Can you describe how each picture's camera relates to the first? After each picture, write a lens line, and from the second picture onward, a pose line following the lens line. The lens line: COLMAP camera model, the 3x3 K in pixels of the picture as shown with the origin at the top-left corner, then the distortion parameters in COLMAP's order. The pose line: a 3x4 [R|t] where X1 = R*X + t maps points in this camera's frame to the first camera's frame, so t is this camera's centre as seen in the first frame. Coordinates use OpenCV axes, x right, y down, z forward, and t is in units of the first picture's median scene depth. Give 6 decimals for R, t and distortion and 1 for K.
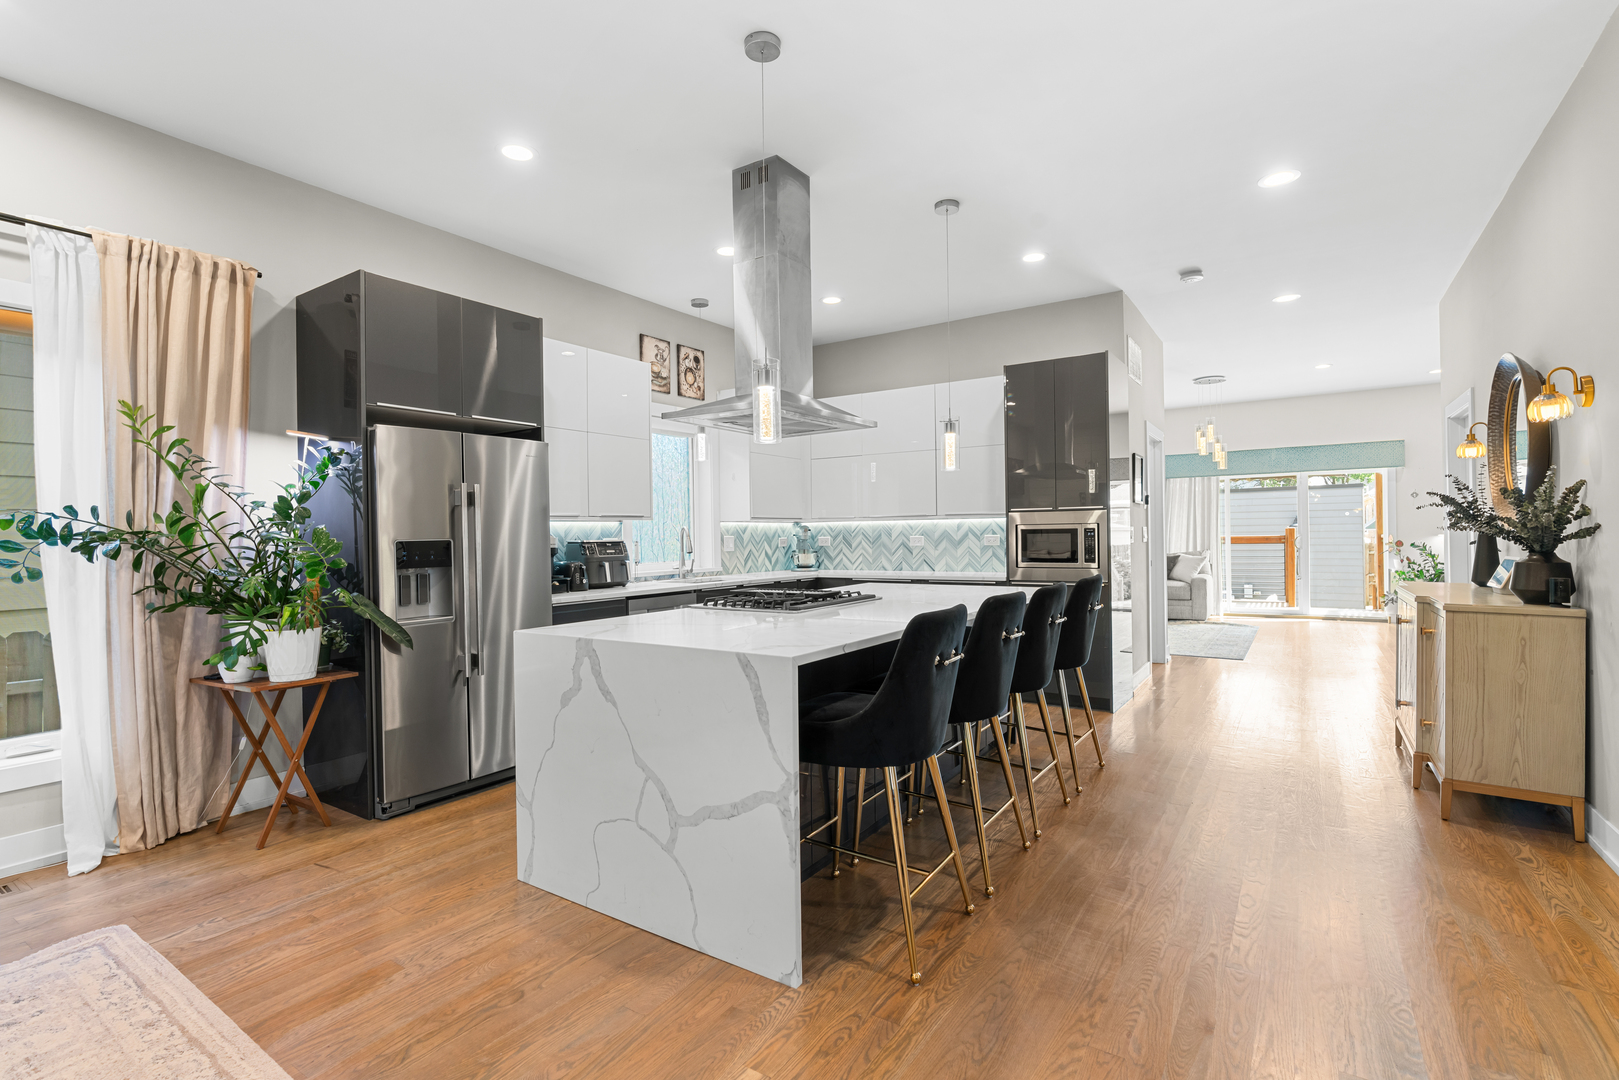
lens RADIAL K [[753.0, 0, 812.1], [0, 753.0, 535.5], [0, 0, 1]] dist [-0.004966, 0.000236]
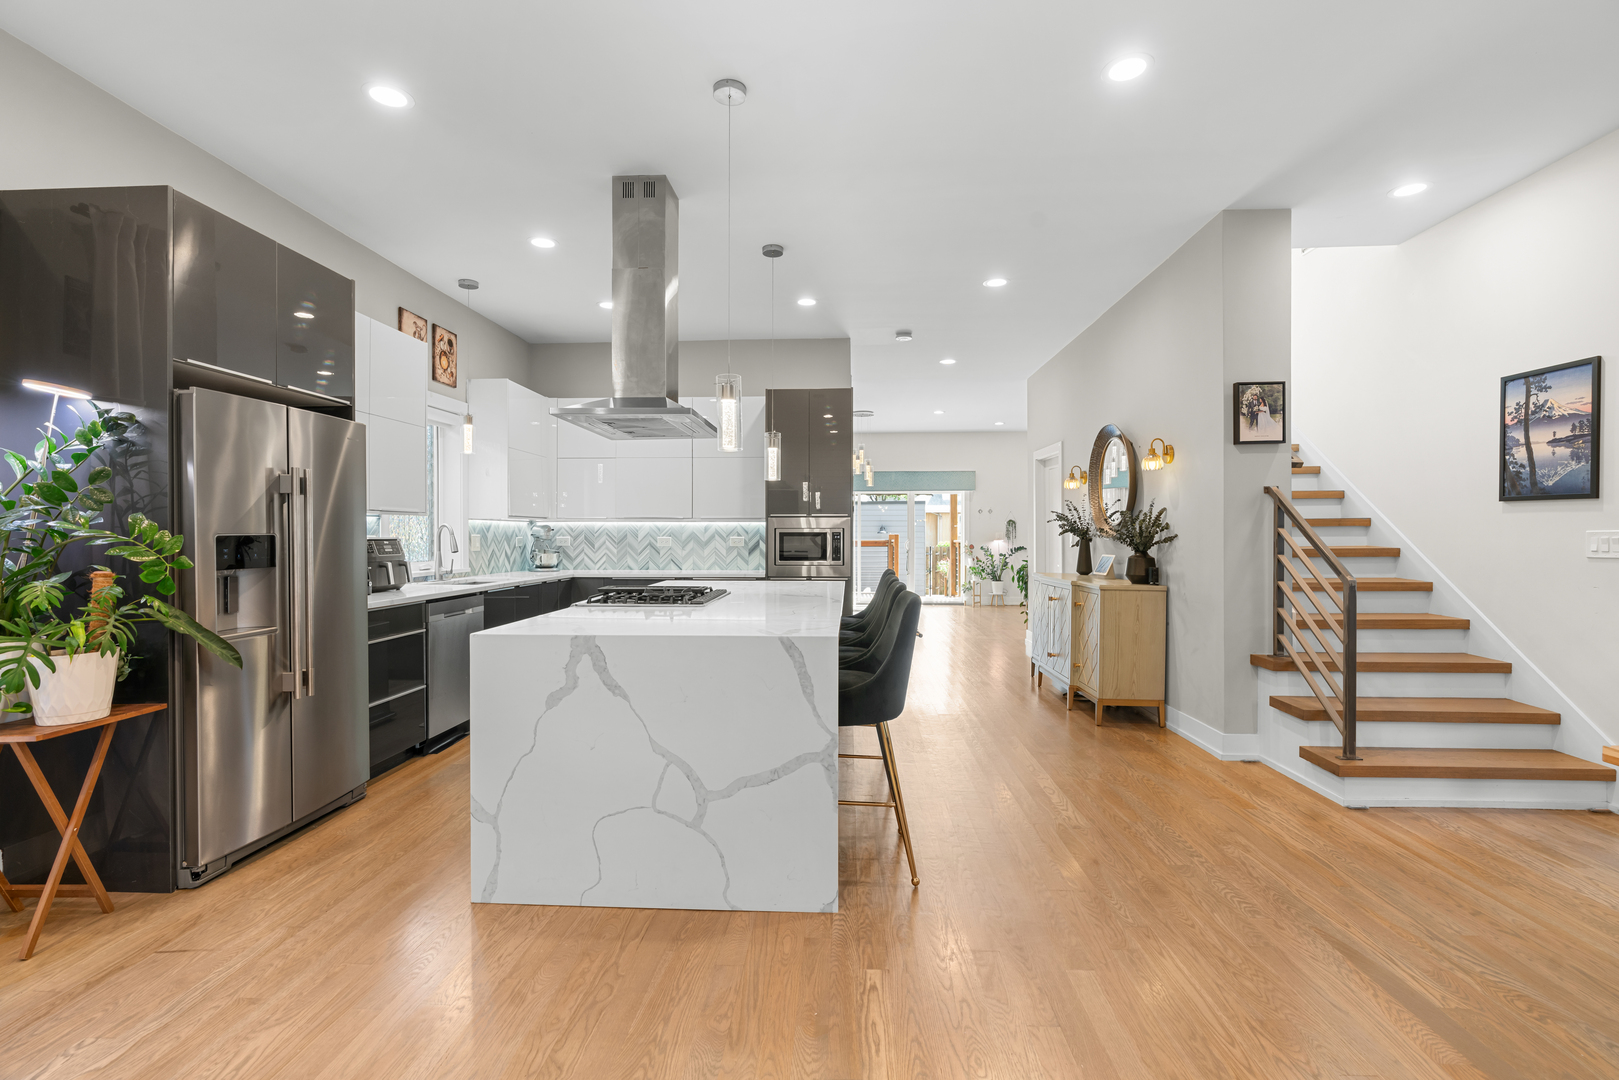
lens RADIAL K [[732.5, 0, 811.9], [0, 732.5, 533.6], [0, 0, 1]] dist [-0.017057, 0.008968]
pose [[0.860693, 0.014103, 0.508929, -0.268187], [-0.011061, 0.999898, -0.009002, 0.003755], [-0.509004, 0.002119, 0.860761, 0.007498]]
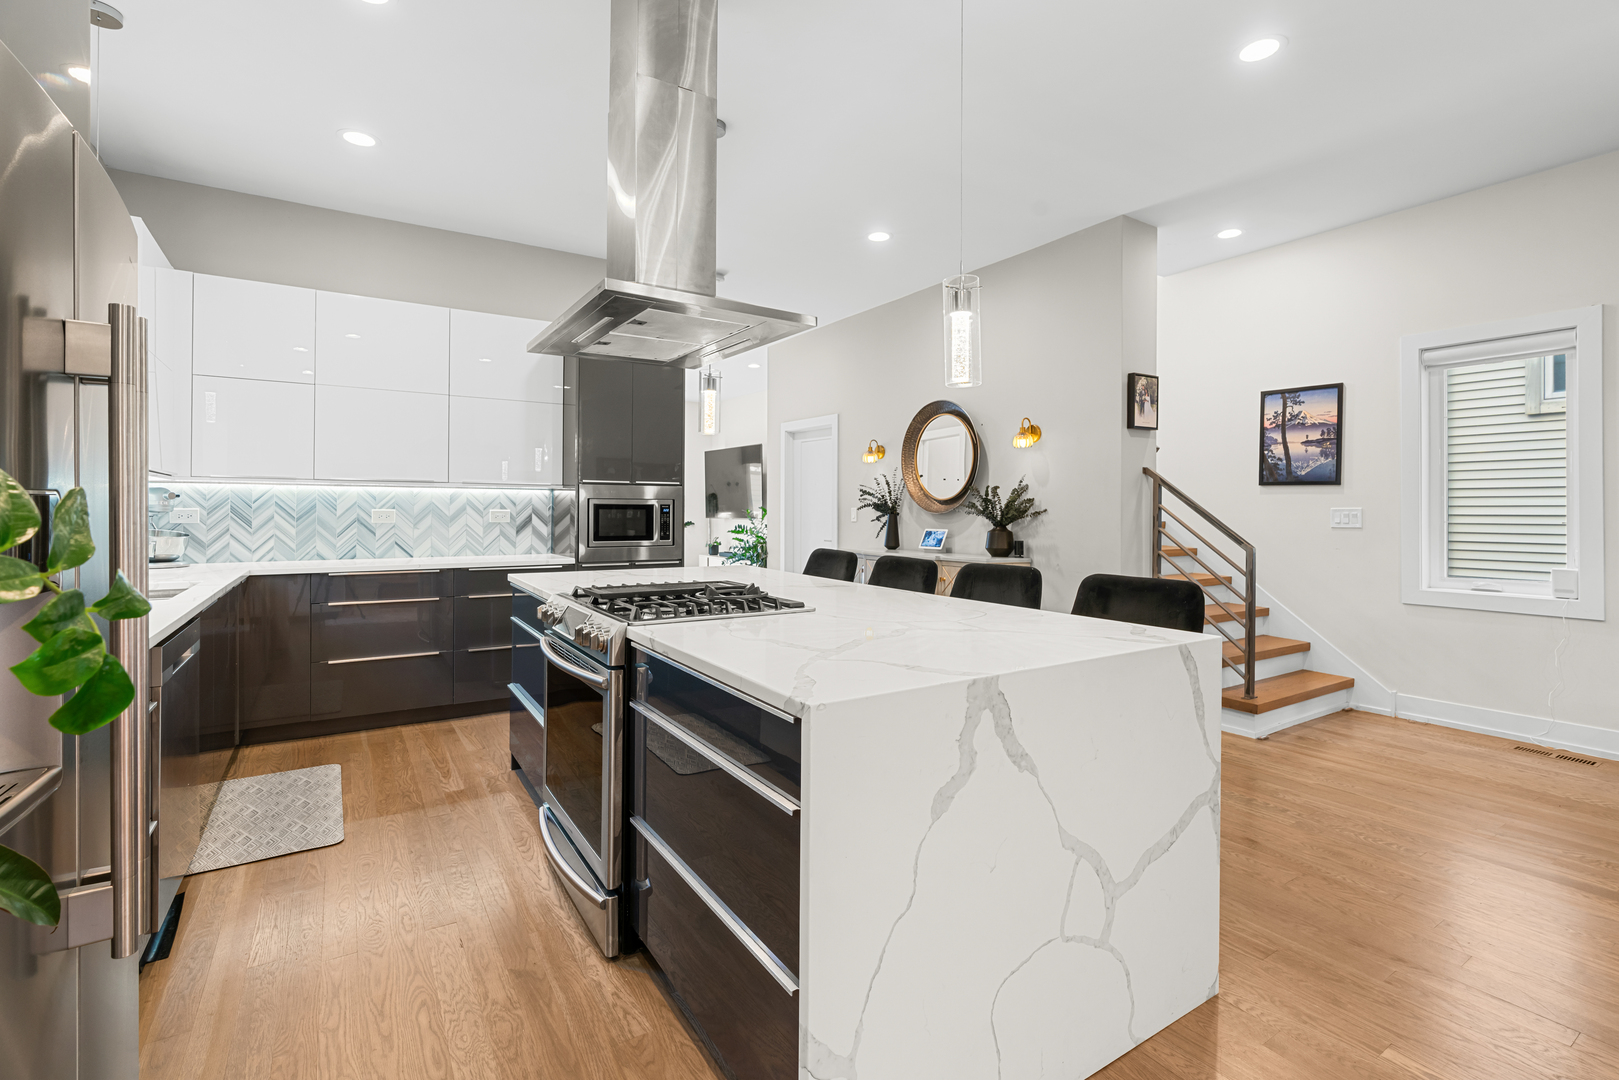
lens RADIAL K [[737.4, 0, 814.8], [0, 737.4, 511.2], [0, 0, 1]] dist [-0.002277, -0.000185]
pose [[0.401582, 0.015010, 0.915700, -0.435573], [-0.009848, 0.999879, -0.012070, 0.008821], [-0.915770, -0.004171, 0.401681, 0.446451]]
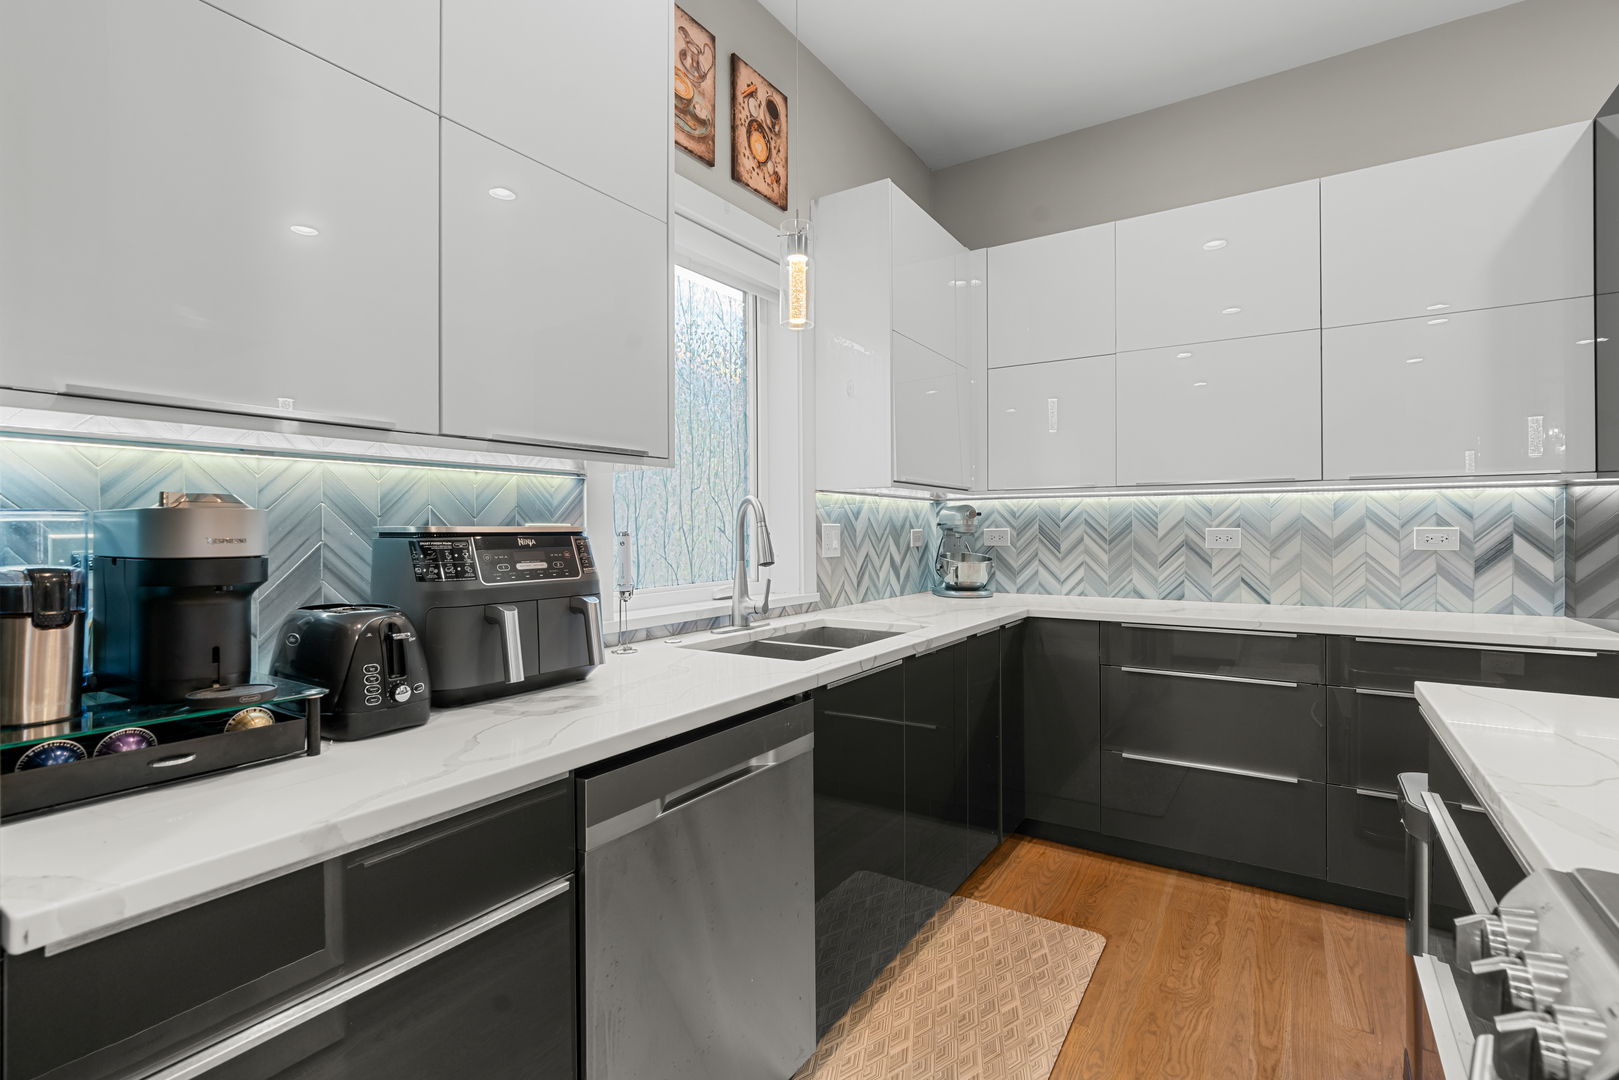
lens RADIAL K [[740.1, 0, 812.3], [0, 740.1, 526.2], [0, 0, 1]] dist [-0.000045, 0.000564]
pose [[0.999891, 0.010406, 0.010456, -0.159341], [-0.010352, 0.999933, -0.005230, 0.005983], [-0.010510, 0.005121, 0.999932, 0.697365]]
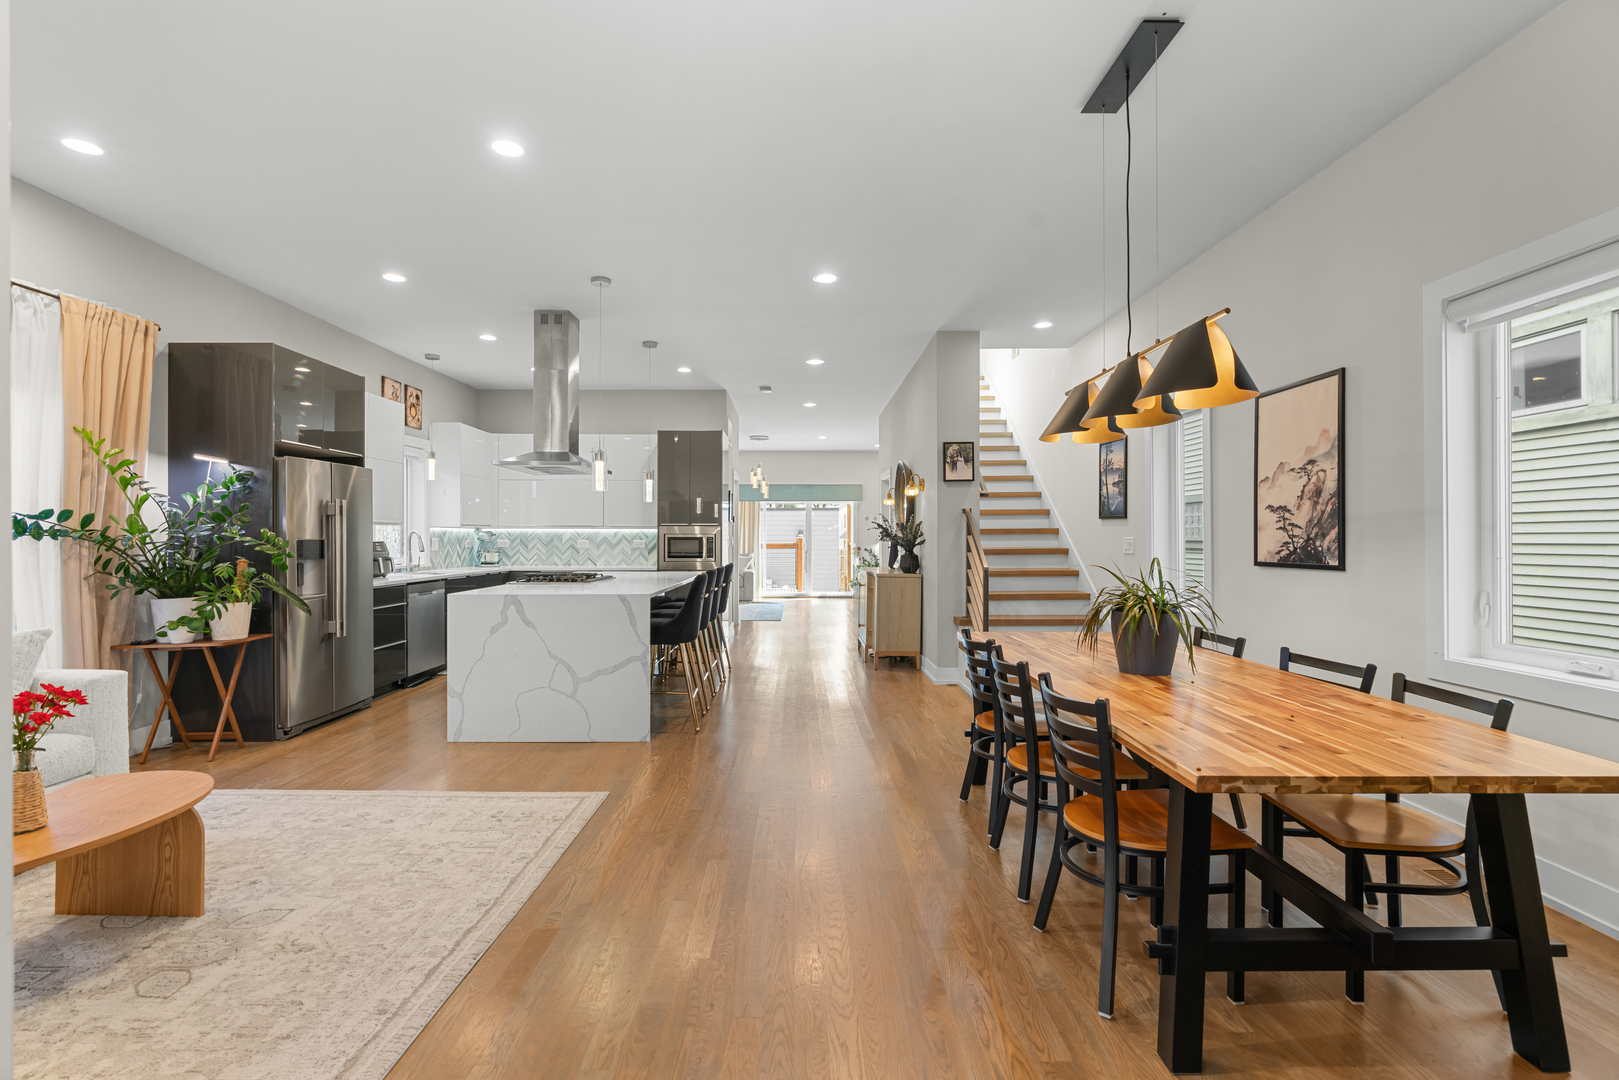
lens RADIAL K [[732.5, 0, 811.9], [0, 732.5, 533.6], [0, 0, 1]] dist [-0.017057, 0.008968]
pose [[0.823822, 0.017575, 0.566576, -0.354820], [-0.011913, 0.999835, -0.013692, 0.002079], [-0.566723, 0.004531, 0.823896, -0.440358]]
